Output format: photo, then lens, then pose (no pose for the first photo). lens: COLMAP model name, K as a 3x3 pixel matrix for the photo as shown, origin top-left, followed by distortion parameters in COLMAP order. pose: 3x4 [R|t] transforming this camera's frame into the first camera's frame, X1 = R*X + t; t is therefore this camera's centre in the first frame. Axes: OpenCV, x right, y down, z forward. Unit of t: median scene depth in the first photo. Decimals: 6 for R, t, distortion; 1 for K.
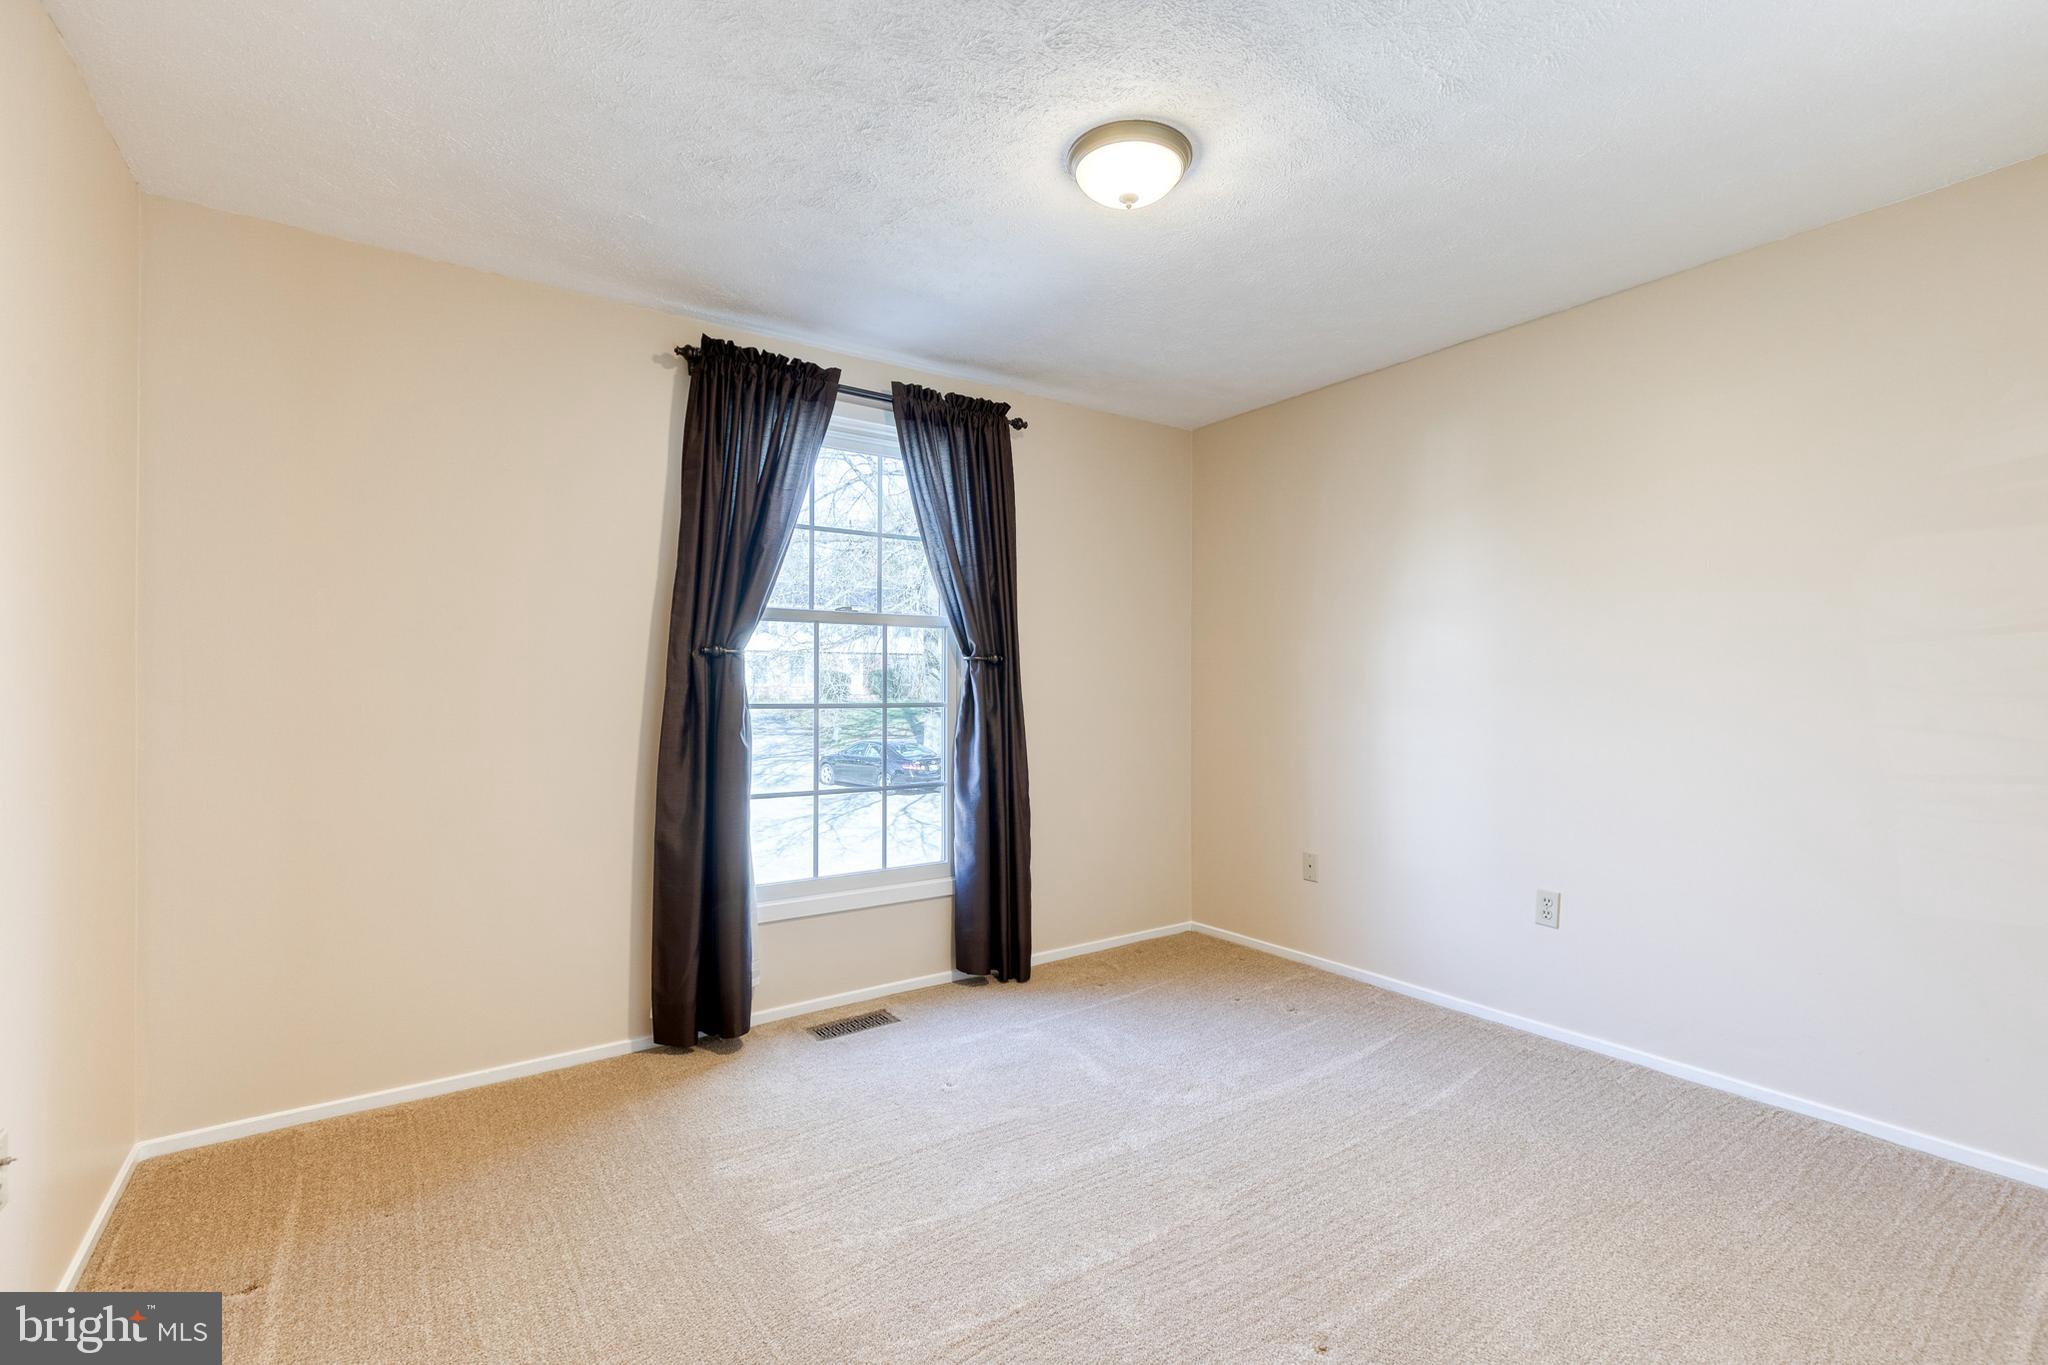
lens RADIAL K [[904.9, 0, 1050.7], [0, 904.9, 690.7], [0, 0, 1]] dist [-0.001098, -0.000404]
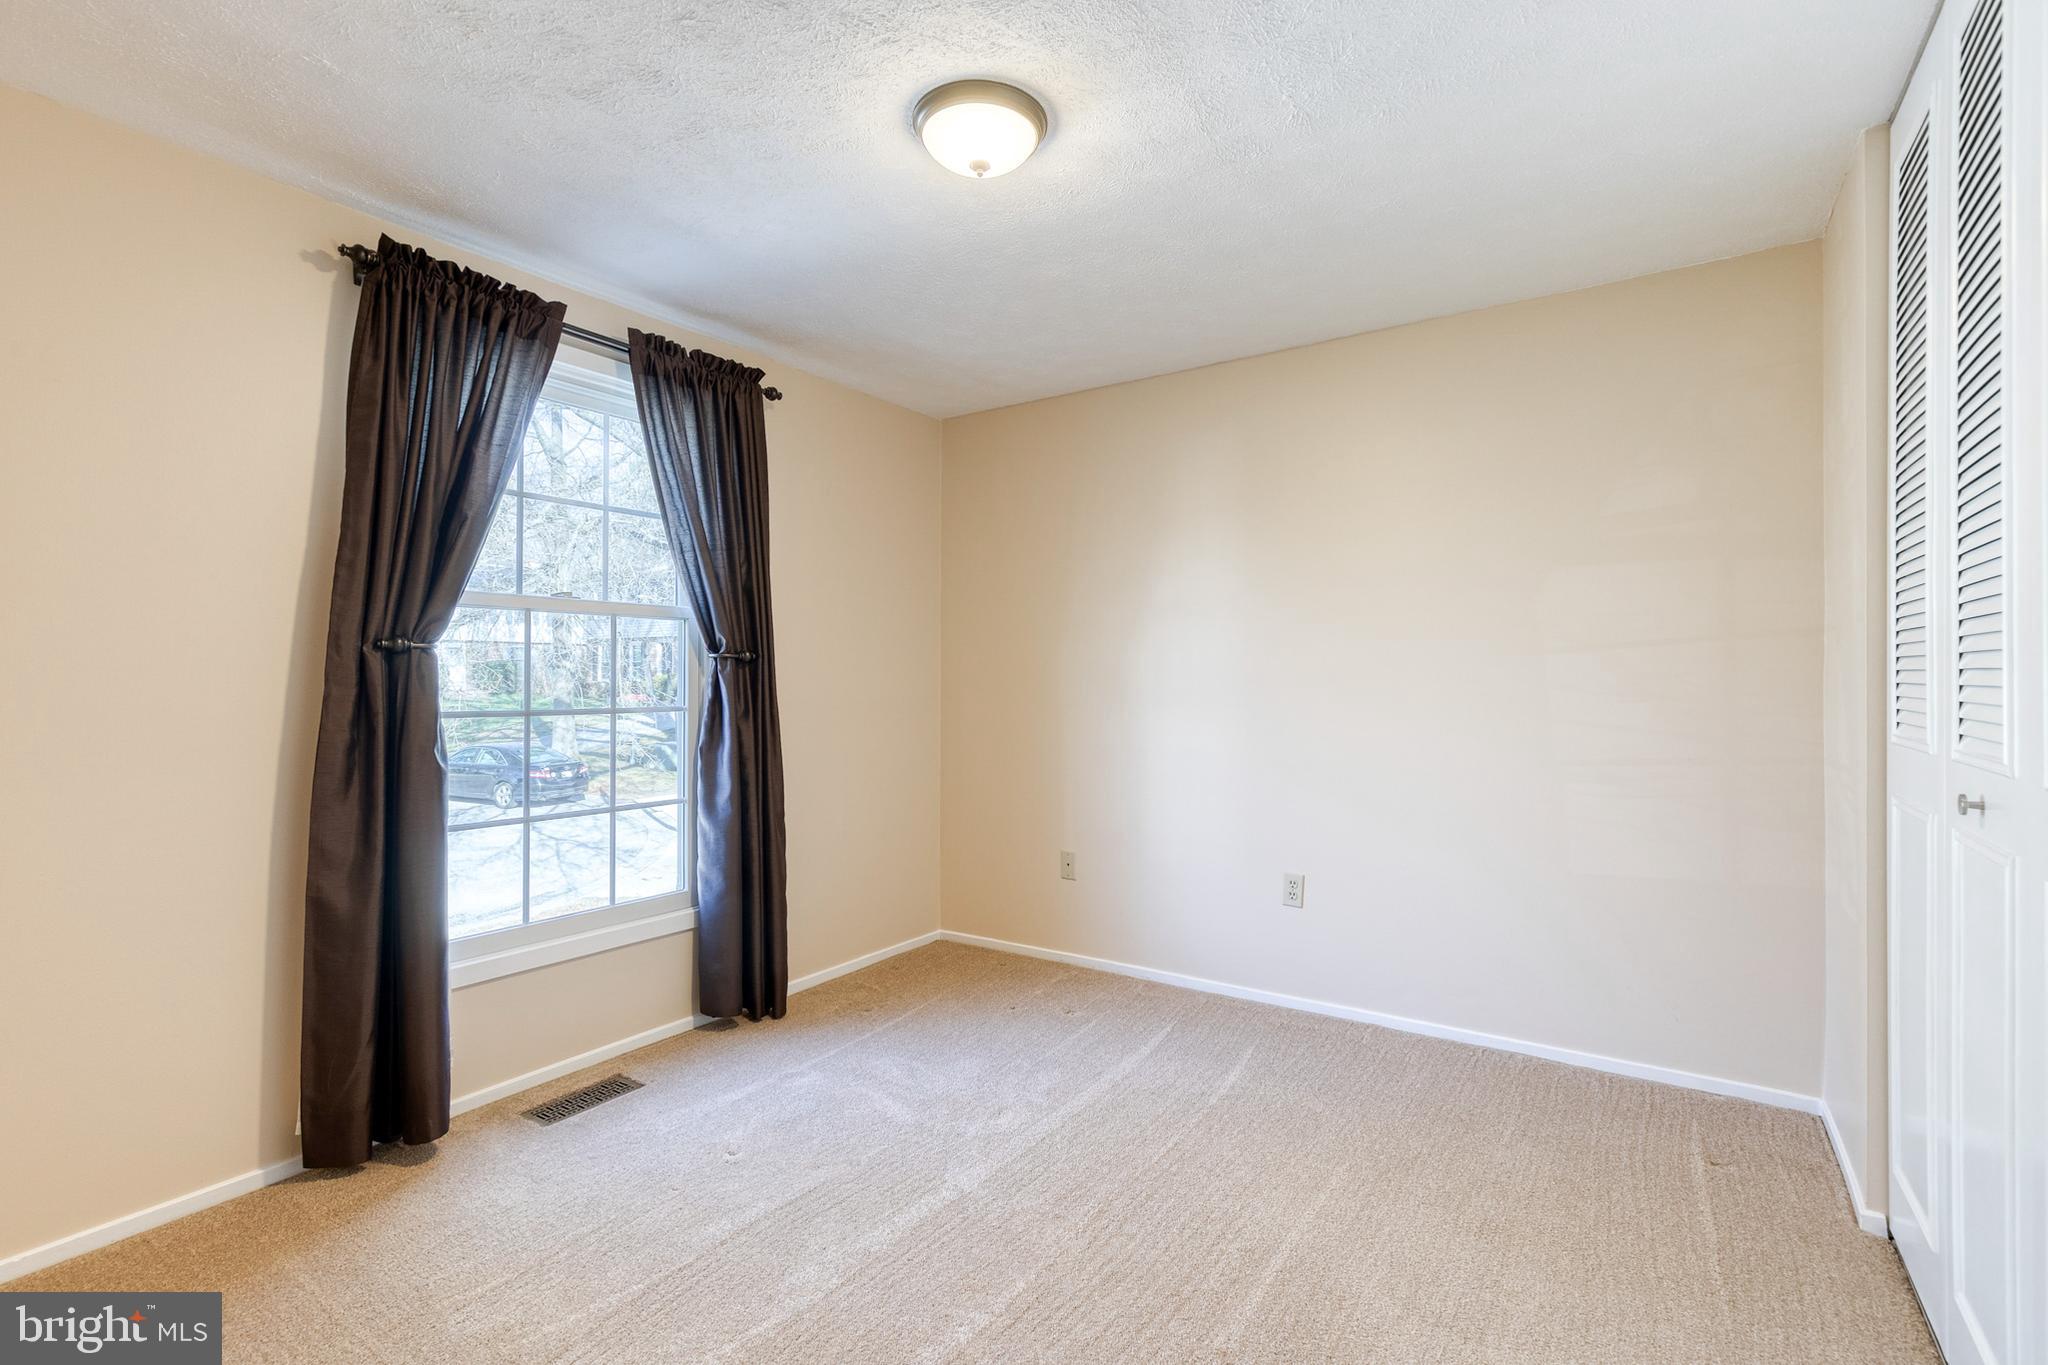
lens RADIAL K [[920.6, 0, 1036.7], [0, 920.6, 678.0], [0, 0, 1]] dist [0.002761, -0.001084]
pose [[0.936645, -0.000185, 0.350280, -0.130037], [0.002453, 0.999979, -0.006030, -0.009089], [-0.350271, 0.006507, 0.936626, 0.067068]]
